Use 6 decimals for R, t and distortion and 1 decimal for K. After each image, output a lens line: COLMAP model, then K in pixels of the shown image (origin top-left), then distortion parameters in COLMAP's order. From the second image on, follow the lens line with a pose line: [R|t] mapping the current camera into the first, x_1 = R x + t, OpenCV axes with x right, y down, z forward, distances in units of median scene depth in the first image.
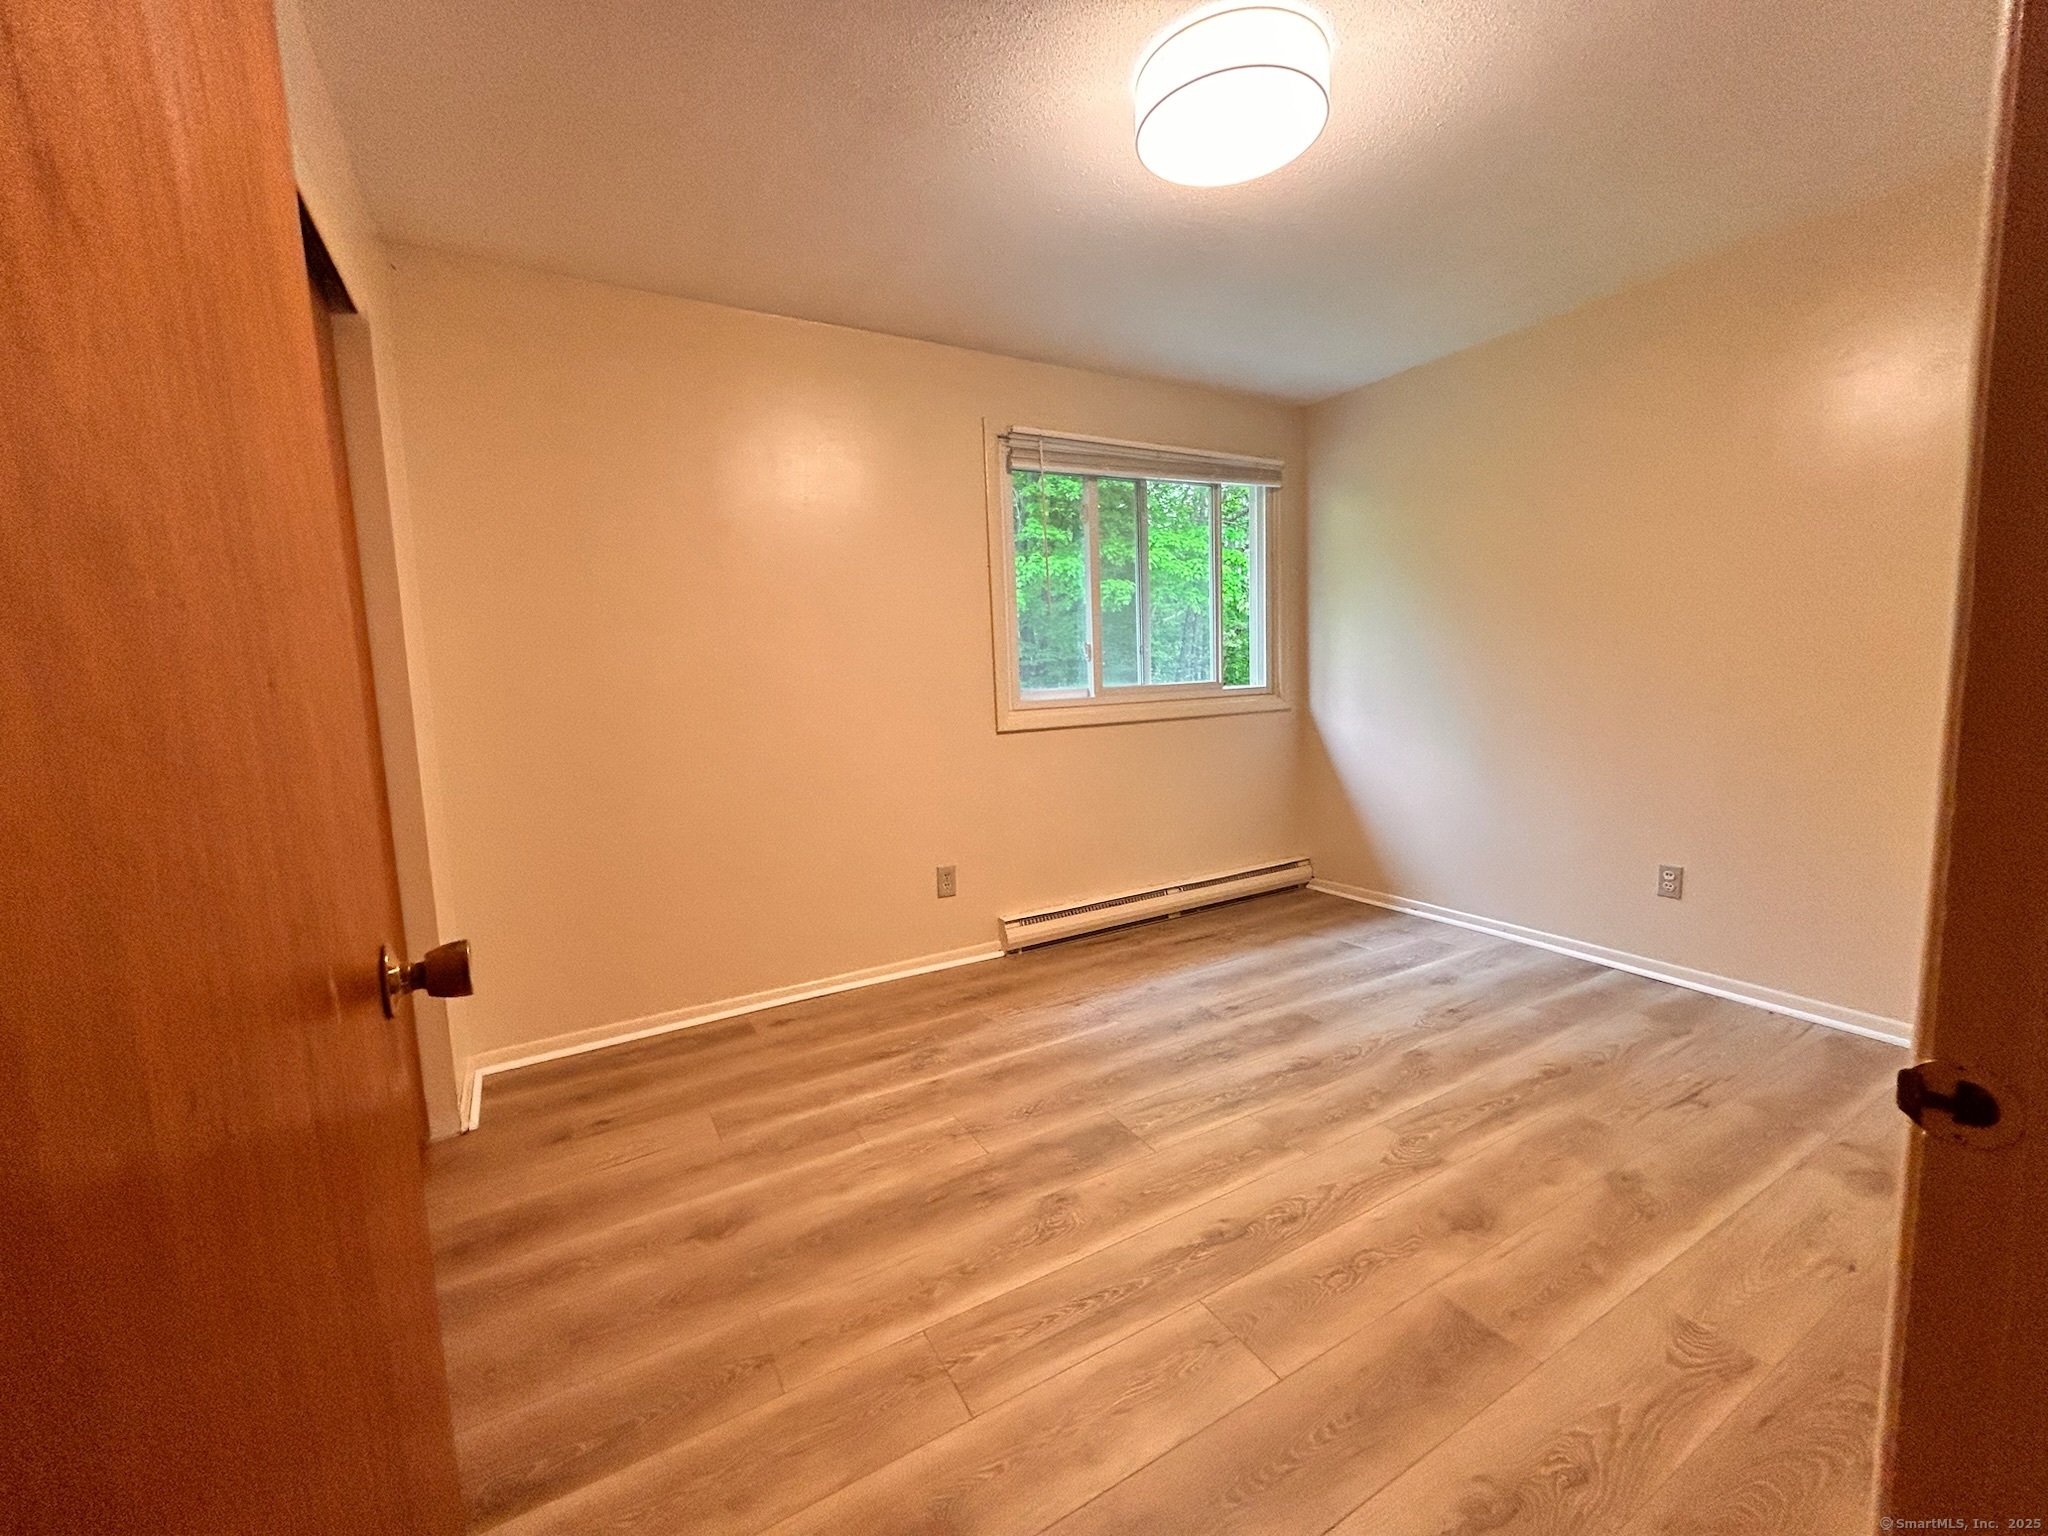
lens RADIAL K [[833.7, 0, 1020.3], [0, 833.7, 764.2], [0, 0, 1]] dist [-0.000743, 0.000870]
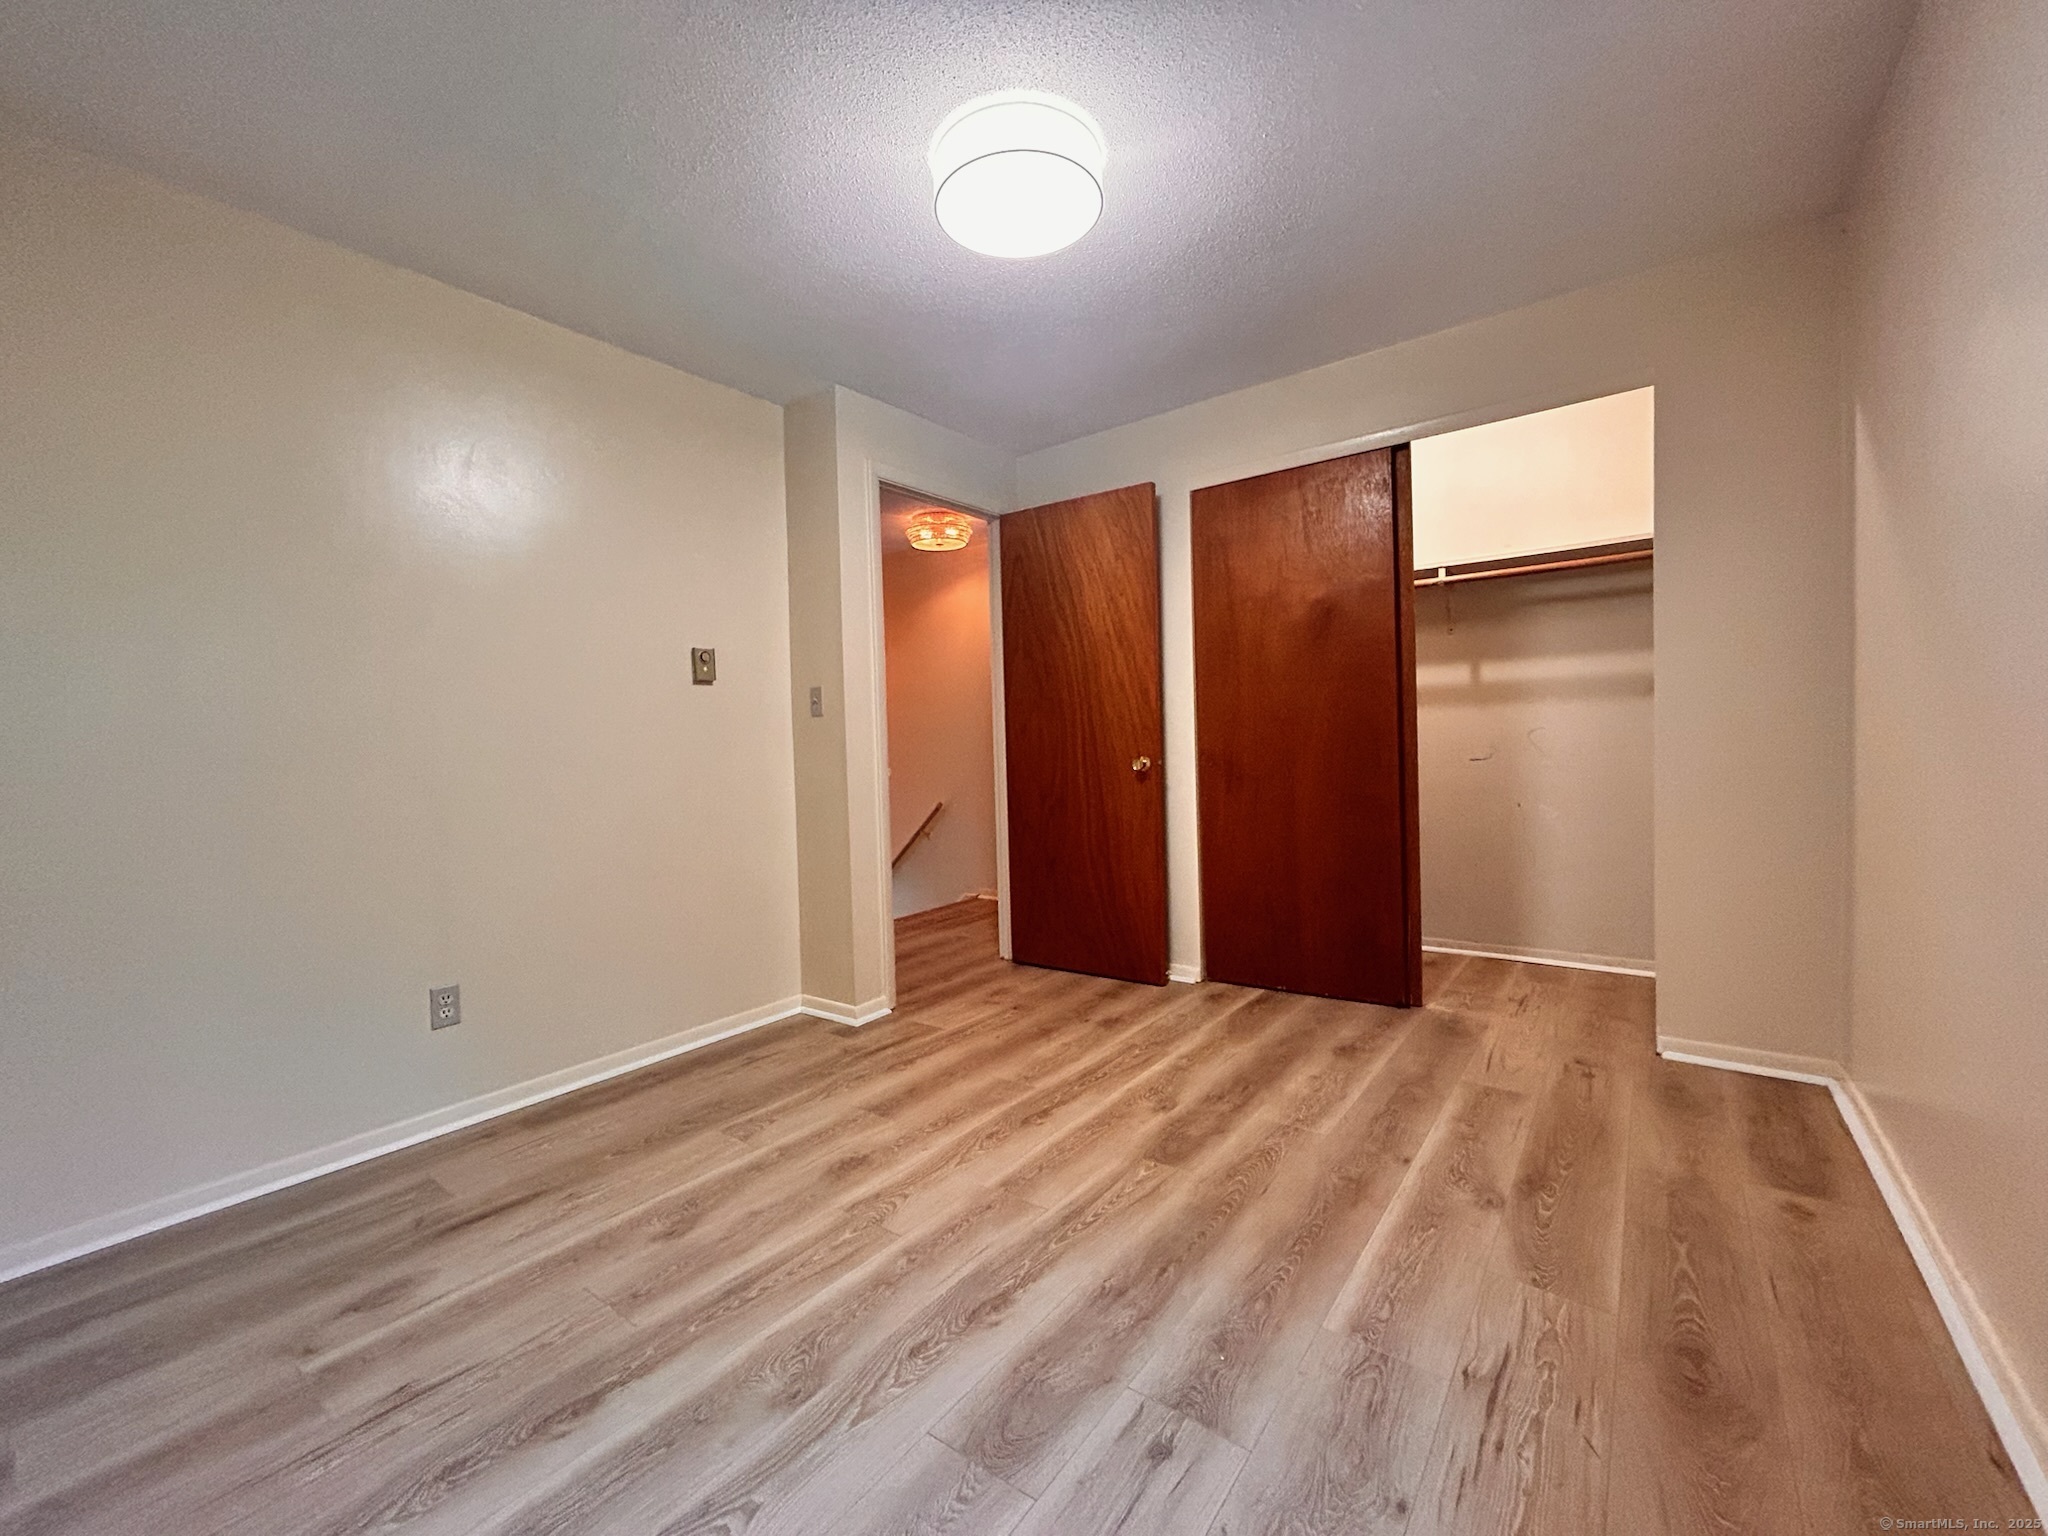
lens RADIAL K [[833.7, 0, 1020.3], [0, 833.7, 764.2], [0, 0, 1]] dist [-0.000743, 0.000870]
pose [[-0.919224, 0.072984, -0.386911, 0.567102], [0.017468, 0.989262, 0.145107, -0.143307], [0.393346, 0.126627, -0.910628, 1.623902]]
